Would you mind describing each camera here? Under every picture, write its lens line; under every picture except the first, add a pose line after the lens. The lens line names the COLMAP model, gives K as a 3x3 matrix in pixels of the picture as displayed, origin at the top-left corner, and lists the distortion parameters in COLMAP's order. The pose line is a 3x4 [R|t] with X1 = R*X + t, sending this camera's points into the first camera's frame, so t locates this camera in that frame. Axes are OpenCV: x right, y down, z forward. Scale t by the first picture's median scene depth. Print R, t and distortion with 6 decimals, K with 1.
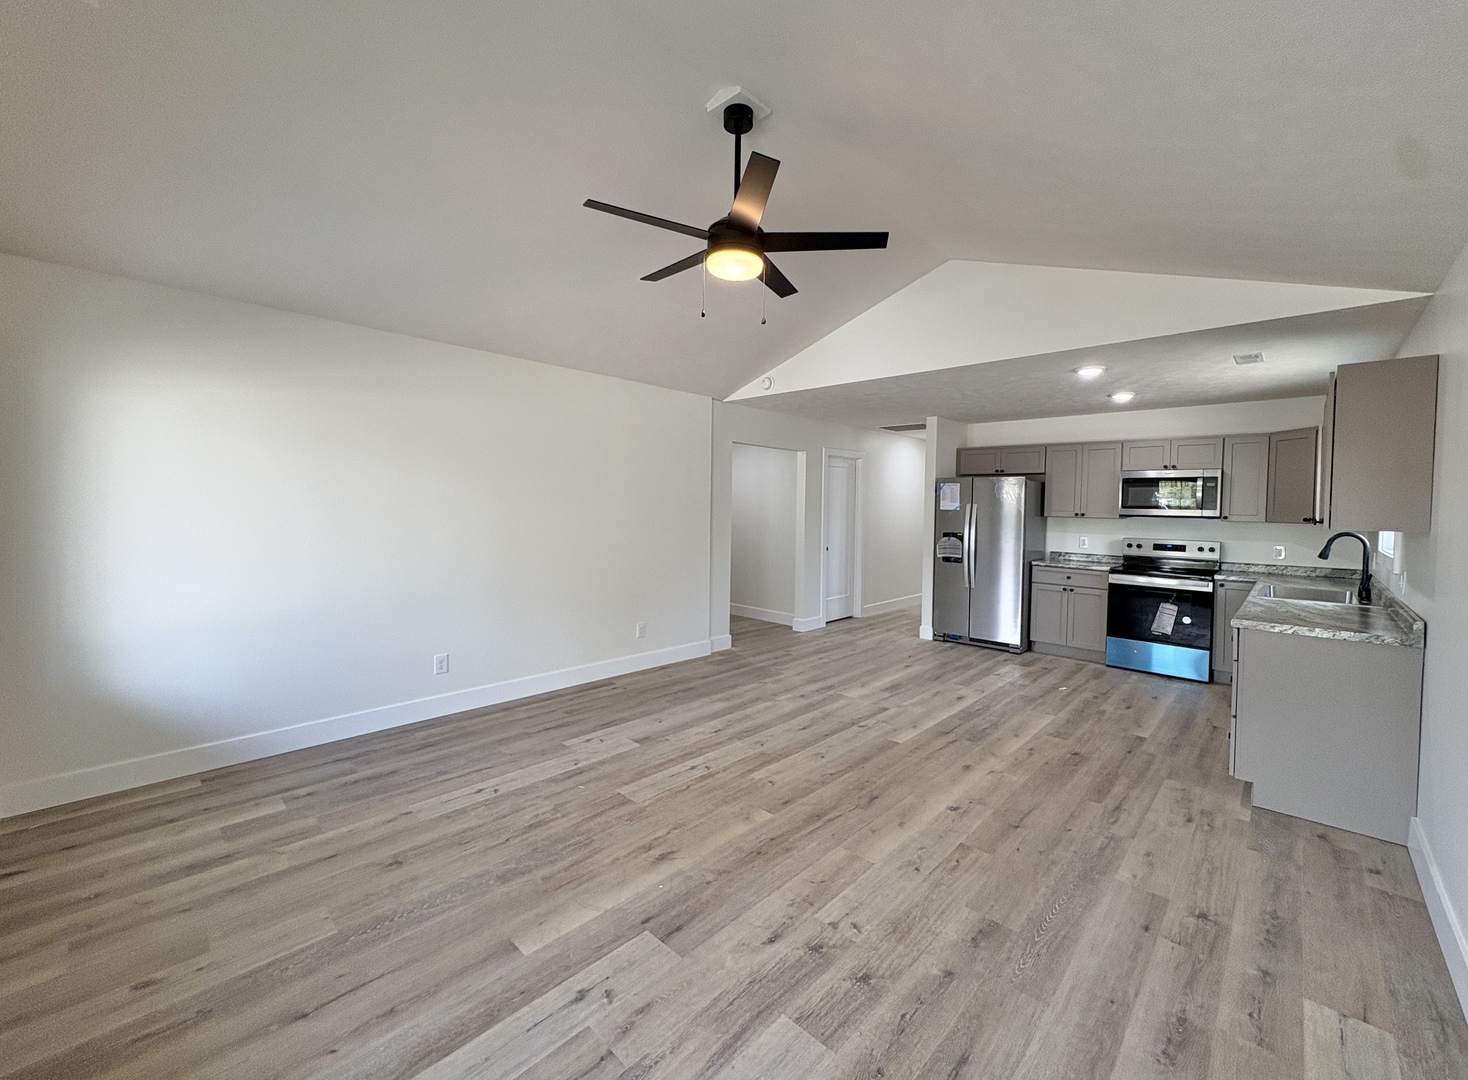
lens RADIAL K [[584.2, 0, 754.5], [0, 584.2, 517.5], [0, 0, 1]] dist [0.001392, -0.000380]
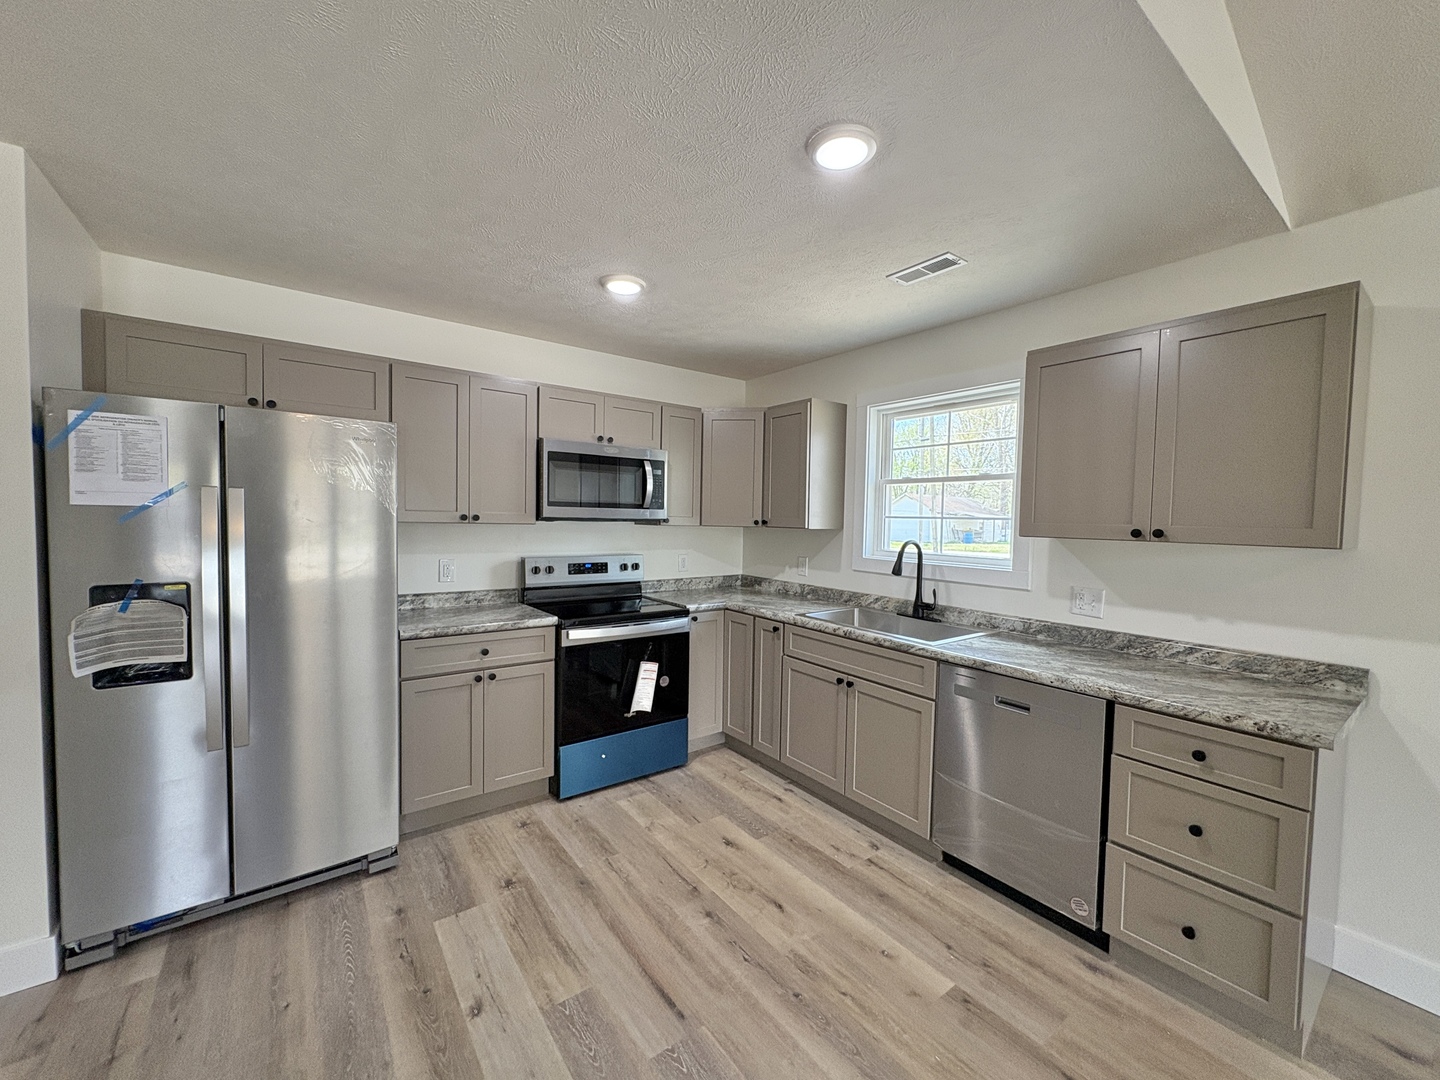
lens RADIAL K [[573.1, 0, 723.1], [0, 573.1, 542.0], [0, 0, 1]] dist [0.001392, -0.000380]
pose [[0.192557, -0.055501, 0.979715, 0.195654], [0.003470, 0.998432, 0.055879, -0.018203], [-0.981280, -0.007360, 0.192448, 1.136500]]
